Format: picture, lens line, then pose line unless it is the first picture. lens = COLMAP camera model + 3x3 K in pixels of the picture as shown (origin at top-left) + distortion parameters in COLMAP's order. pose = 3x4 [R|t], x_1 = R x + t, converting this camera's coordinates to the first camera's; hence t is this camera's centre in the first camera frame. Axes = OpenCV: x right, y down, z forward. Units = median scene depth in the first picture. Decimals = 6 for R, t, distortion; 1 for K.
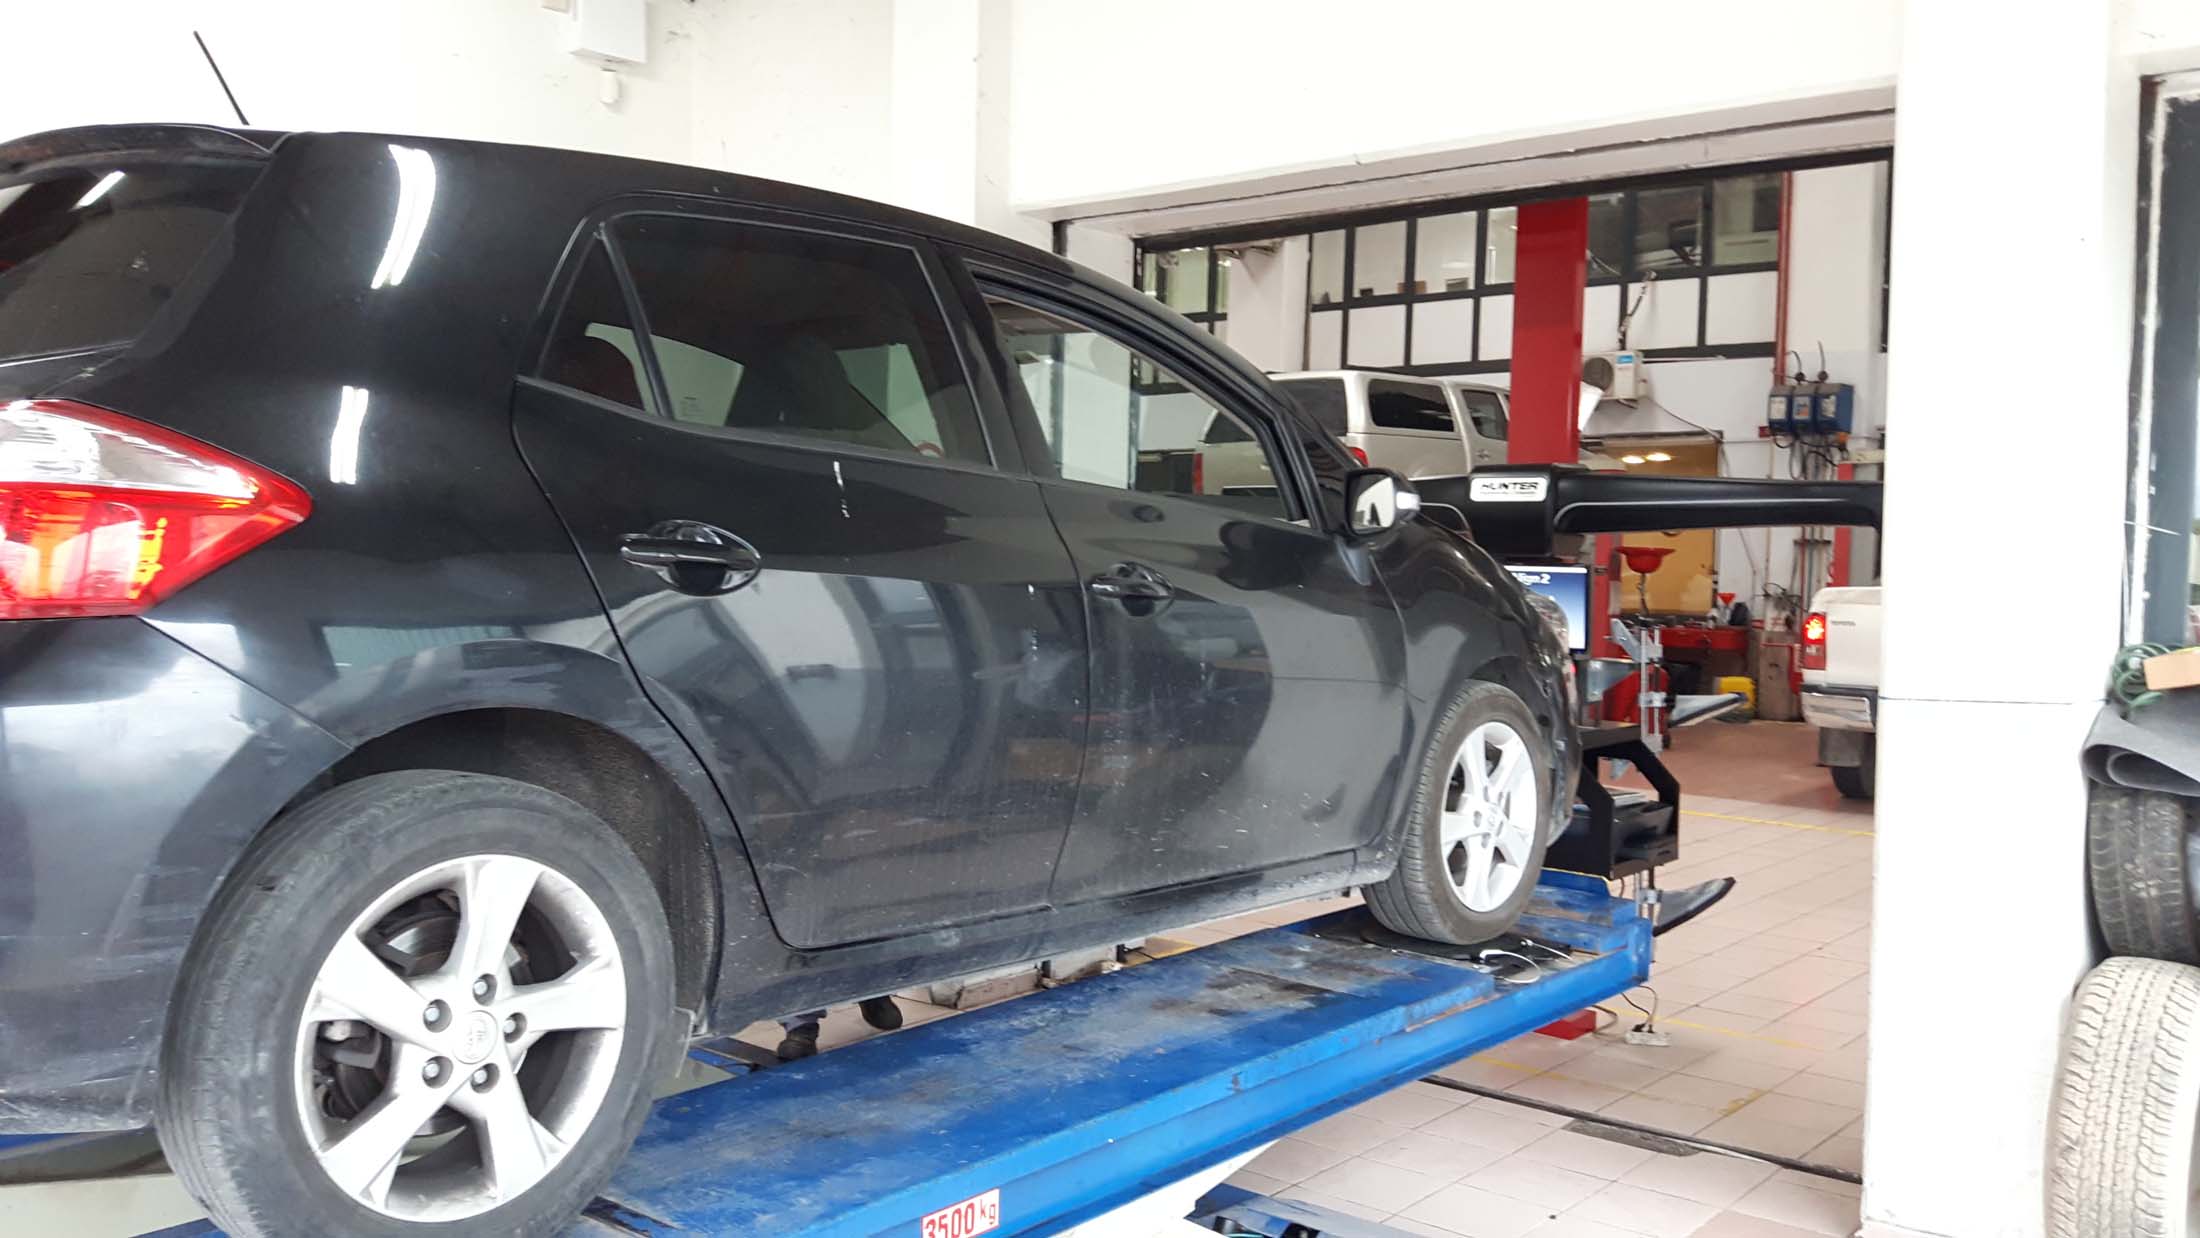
lens RADIAL K [[1796.5, 0, 1093.9], [0, 1796.5, 613.5], [0, 0, 1]] dist [0.107900, -0.242663]
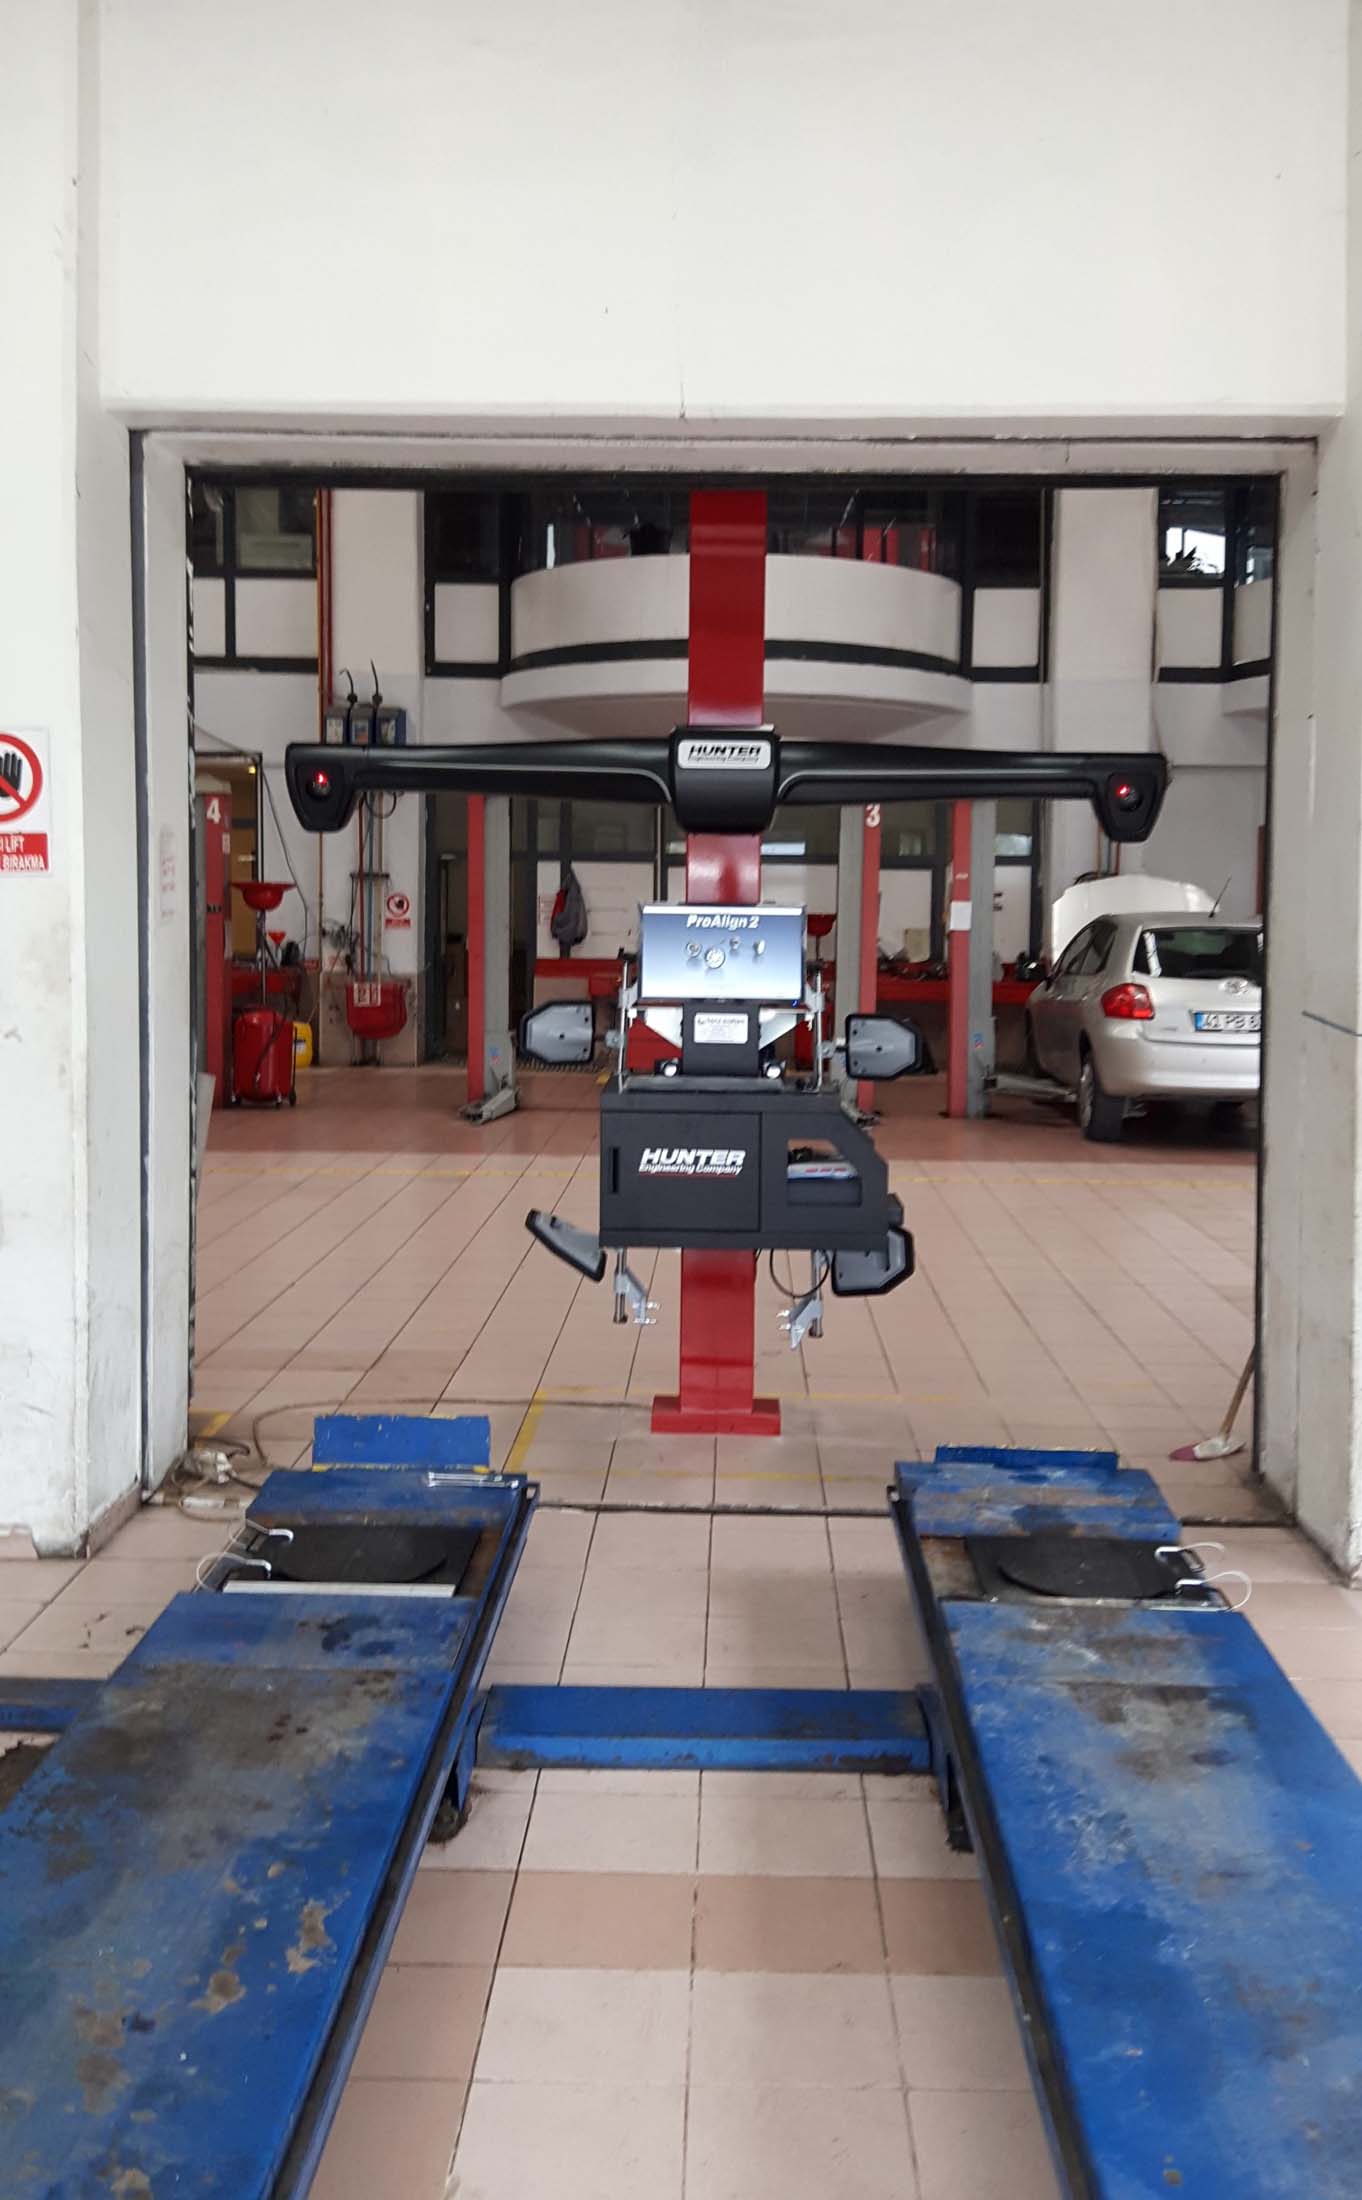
lens RADIAL K [[2007.8, 0, 683.2], [0, 2007.8, 1032.2], [0, 0, 1]] dist [0.112266, 0.000190]
pose [[0.771516, -0.054733, 0.633851, -0.146198], [0.031314, 0.998352, 0.048092, -0.003131], [-0.635439, -0.017255, 0.771959, 0.085579]]
